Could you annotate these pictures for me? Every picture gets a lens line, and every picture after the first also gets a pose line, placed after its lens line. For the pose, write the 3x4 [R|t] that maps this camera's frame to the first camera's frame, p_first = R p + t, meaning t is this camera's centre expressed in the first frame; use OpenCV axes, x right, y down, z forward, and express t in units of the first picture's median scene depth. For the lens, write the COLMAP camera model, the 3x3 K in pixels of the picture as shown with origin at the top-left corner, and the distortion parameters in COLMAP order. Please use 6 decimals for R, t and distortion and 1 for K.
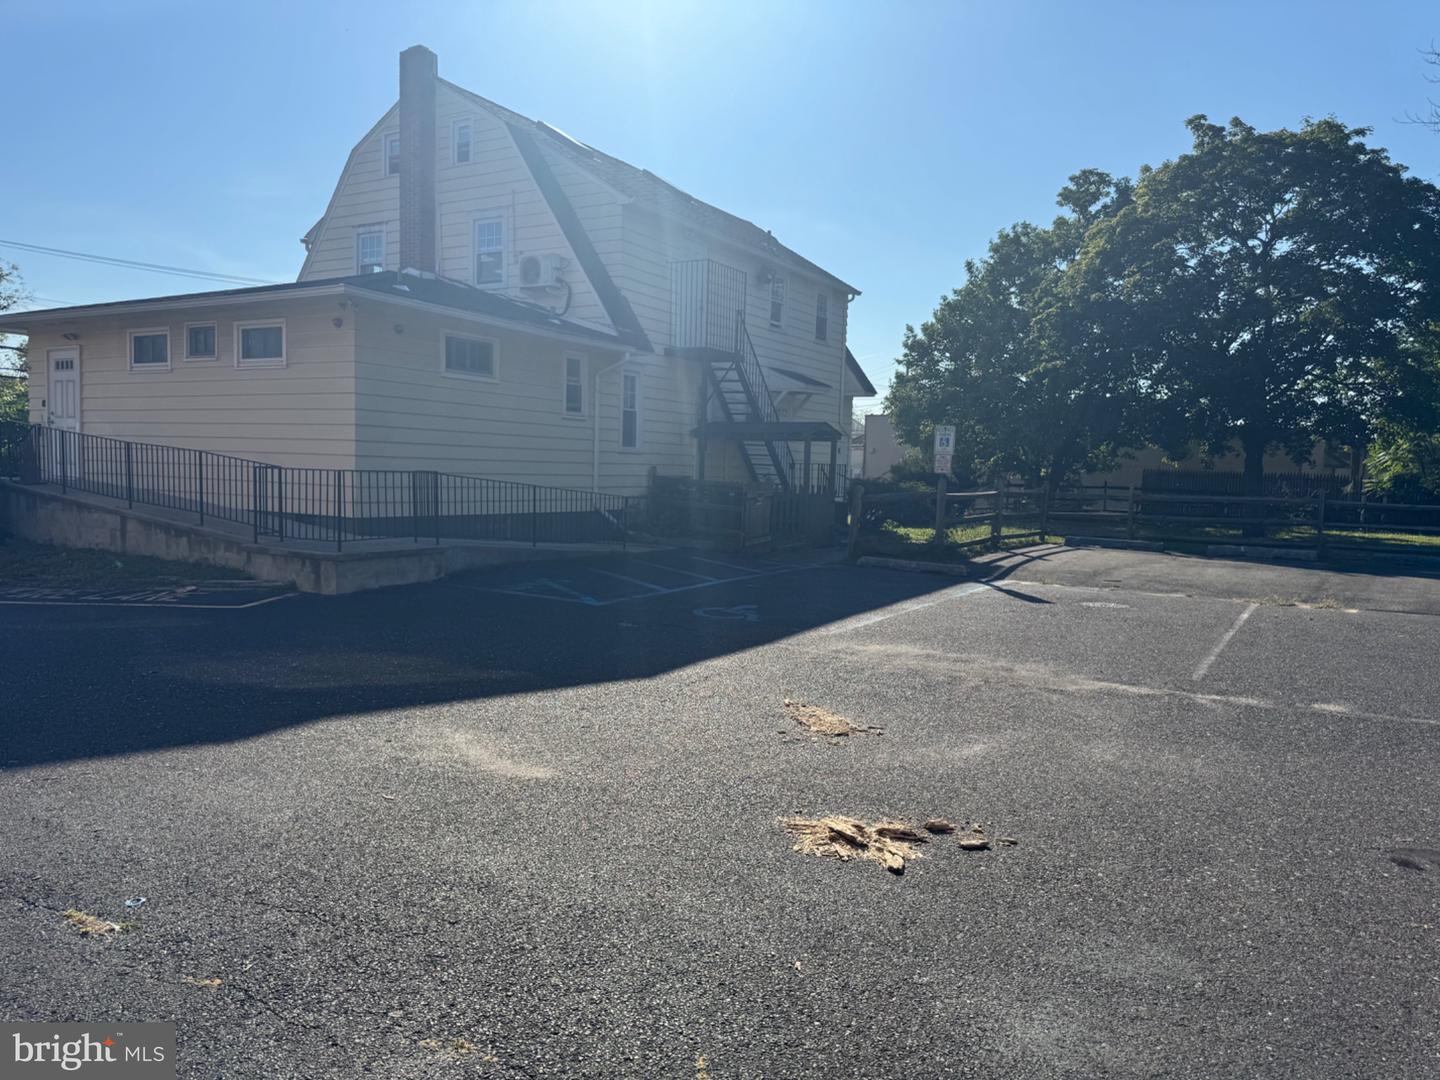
lens RADIAL K [[1006.8, 0, 720.0], [0, 1006.8, 540.0], [0, 0, 1]] dist [0.121712, -0.171044]
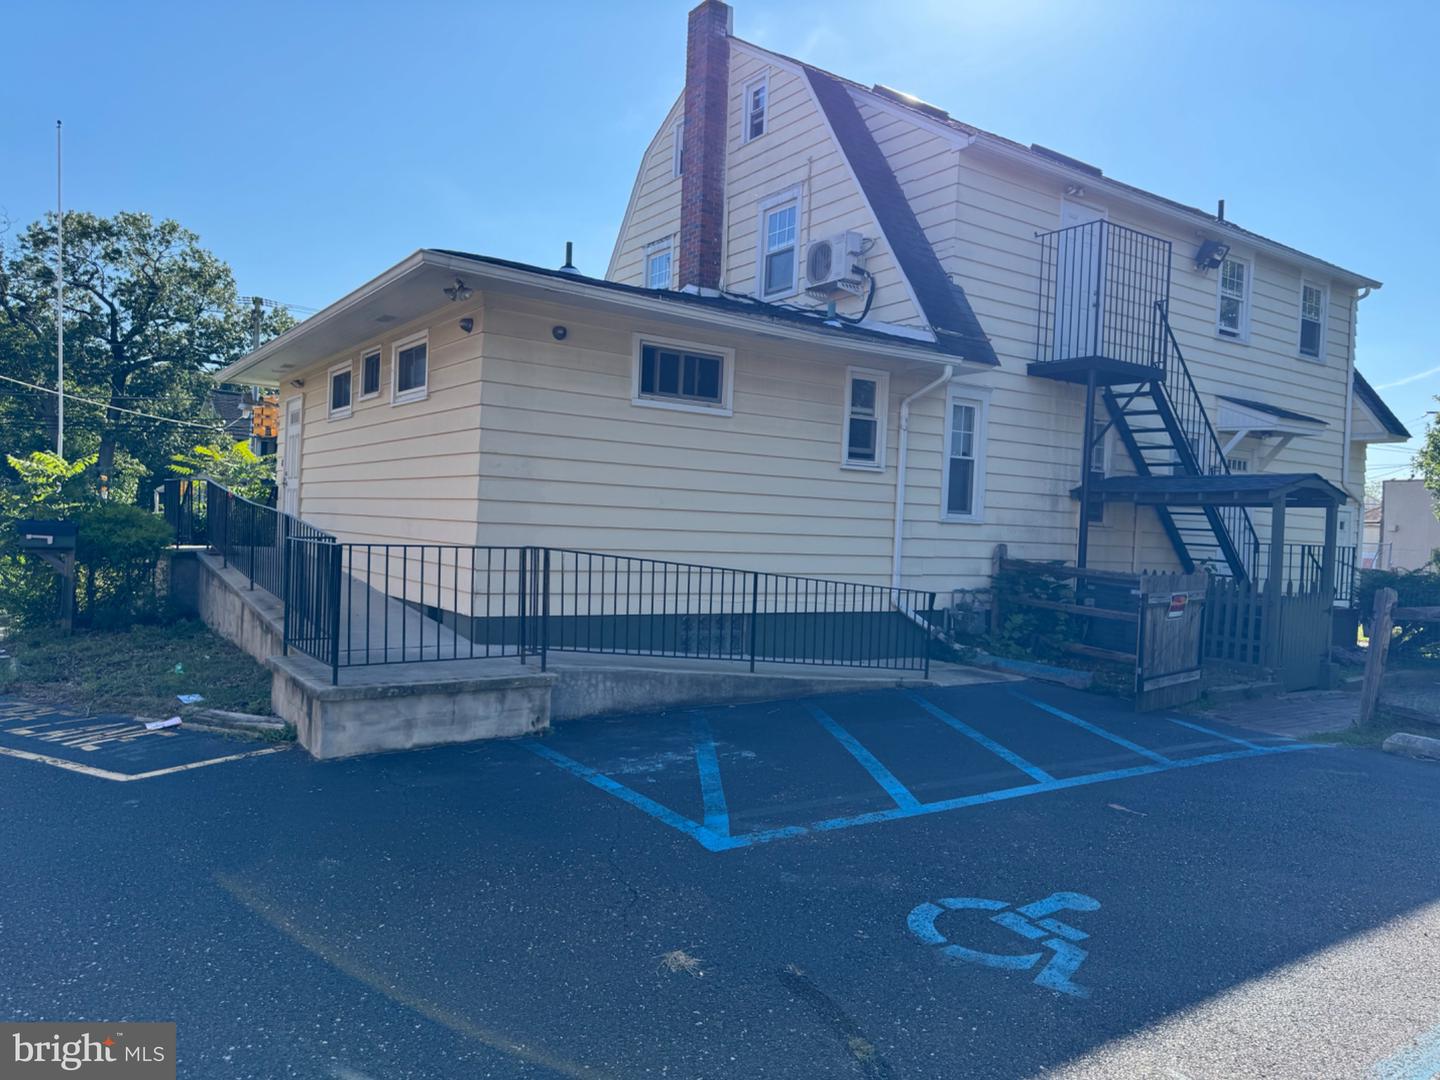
lens RADIAL K [[1006.8, 0, 720.0], [0, 1006.8, 540.0], [0, 0, 1]] dist [0.121712, -0.171044]
pose [[0.910435, 0.014786, -0.413387, 0.038996], [-0.045586, 0.996860, -0.064743, -0.025500], [0.411132, 0.077789, 0.908251, 0.334014]]
